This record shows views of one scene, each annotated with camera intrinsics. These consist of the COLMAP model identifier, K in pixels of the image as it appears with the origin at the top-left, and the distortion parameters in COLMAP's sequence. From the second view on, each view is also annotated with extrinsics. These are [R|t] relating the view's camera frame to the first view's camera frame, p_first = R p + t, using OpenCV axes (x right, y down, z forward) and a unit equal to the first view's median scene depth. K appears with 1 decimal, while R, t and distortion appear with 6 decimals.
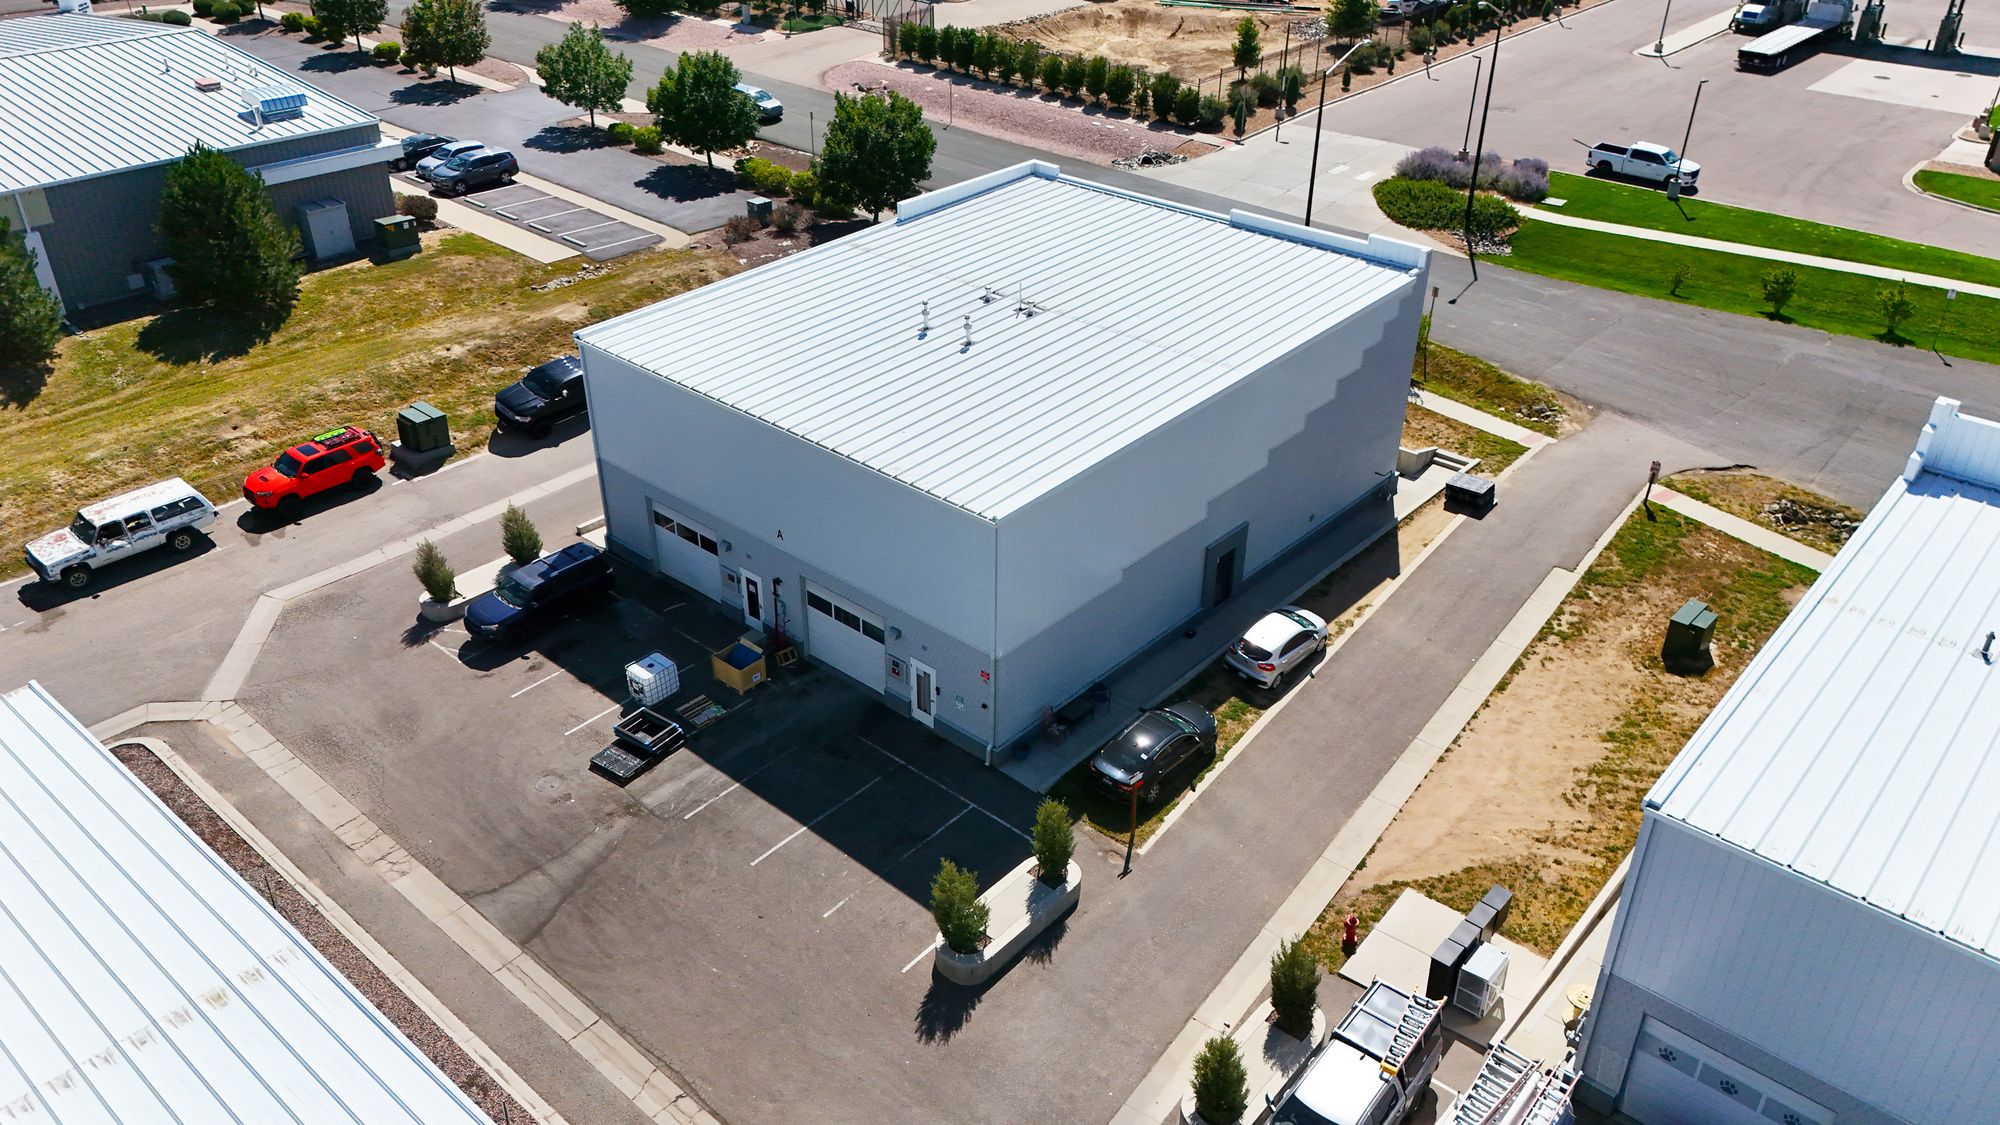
lens RADIAL K [[1501.0, 0, 1001.3], [0, 1501.0, 562.2], [0, 0, 1]] dist [0.052000, -0.015678]
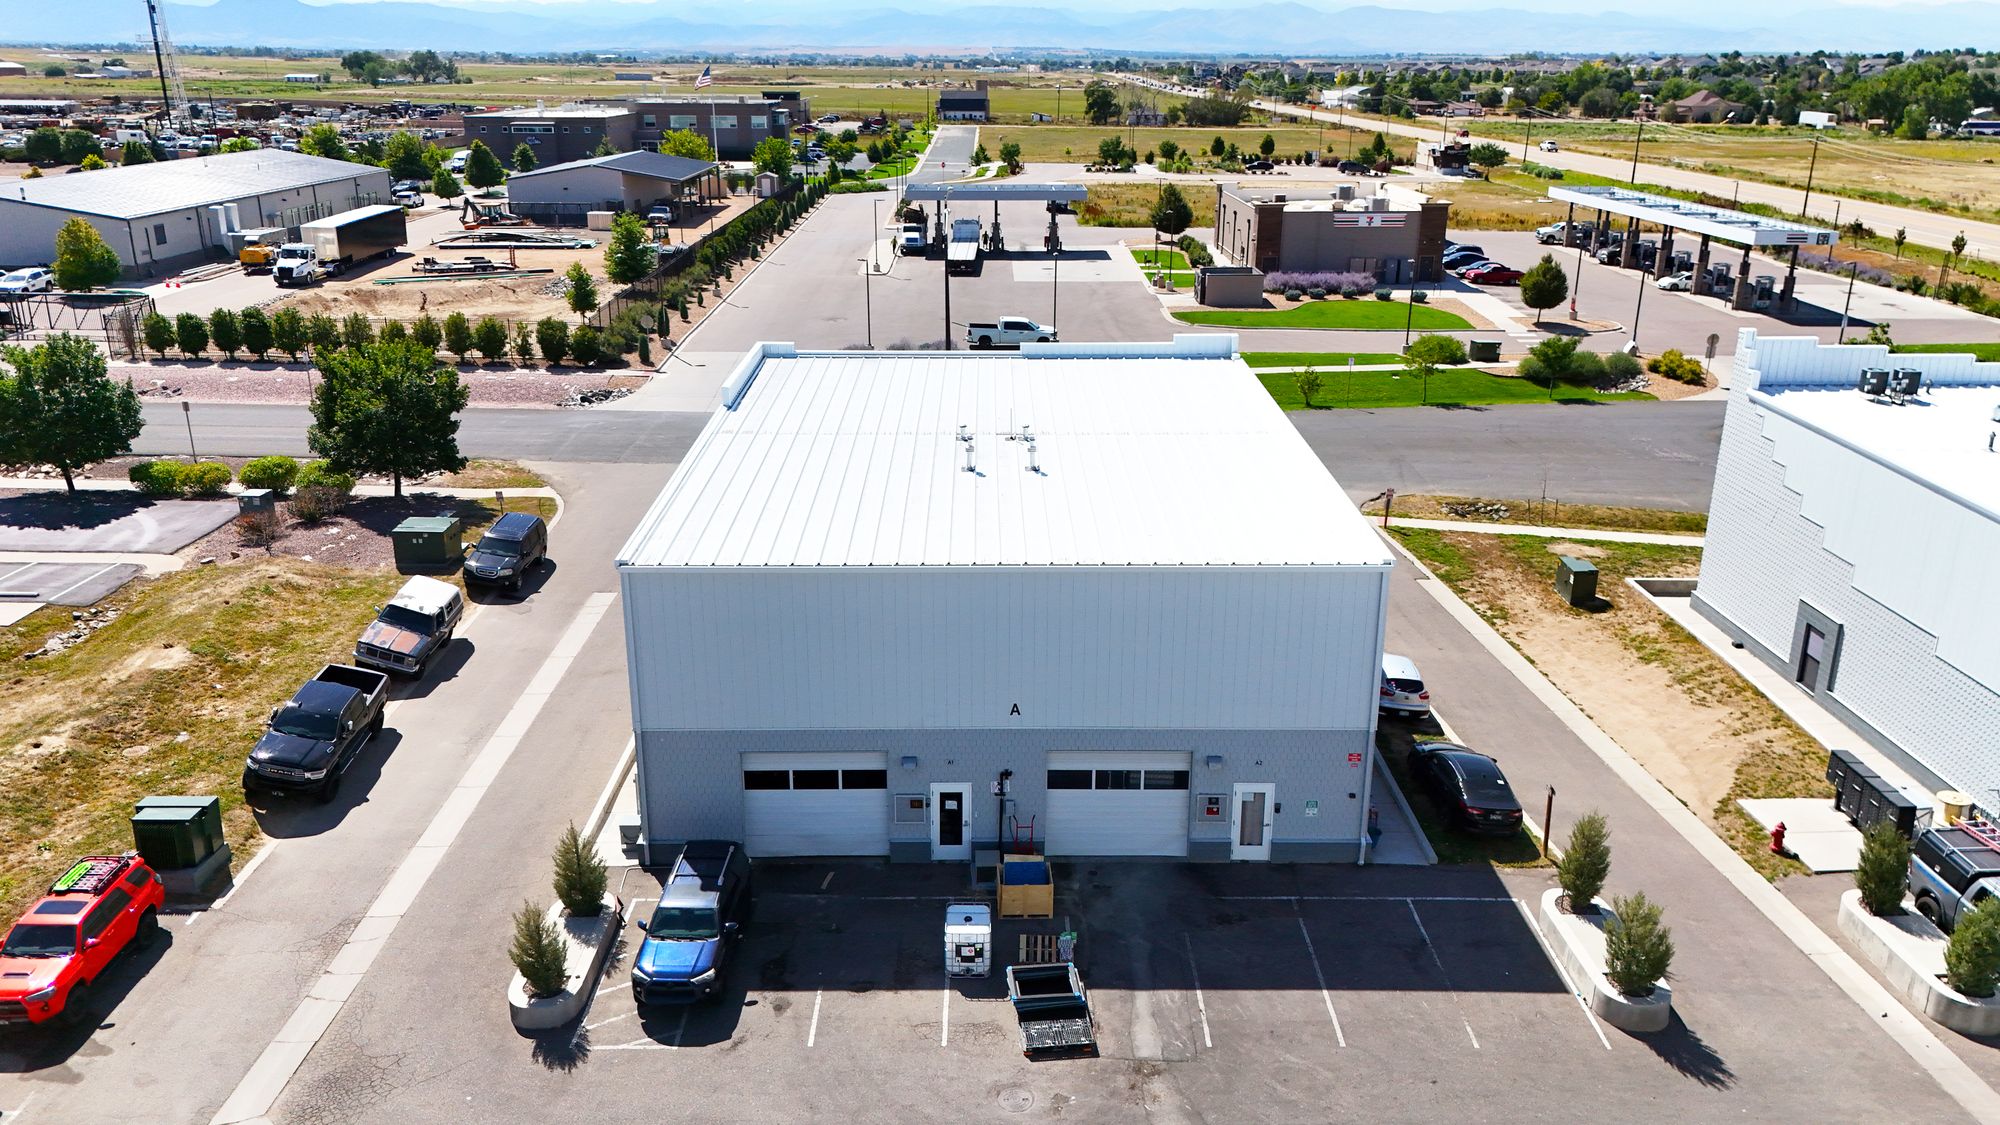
lens RADIAL K [[1501.0, 0, 999.7], [0, 1501.0, 560.8], [0, 0, 1]] dist [0.052000, -0.015678]
pose [[0.736825, -0.218947, 0.639650, -0.588539], [0.347103, 0.934409, -0.079994, -0.028700], [-0.580180, 0.280965, 0.764493, 0.333129]]
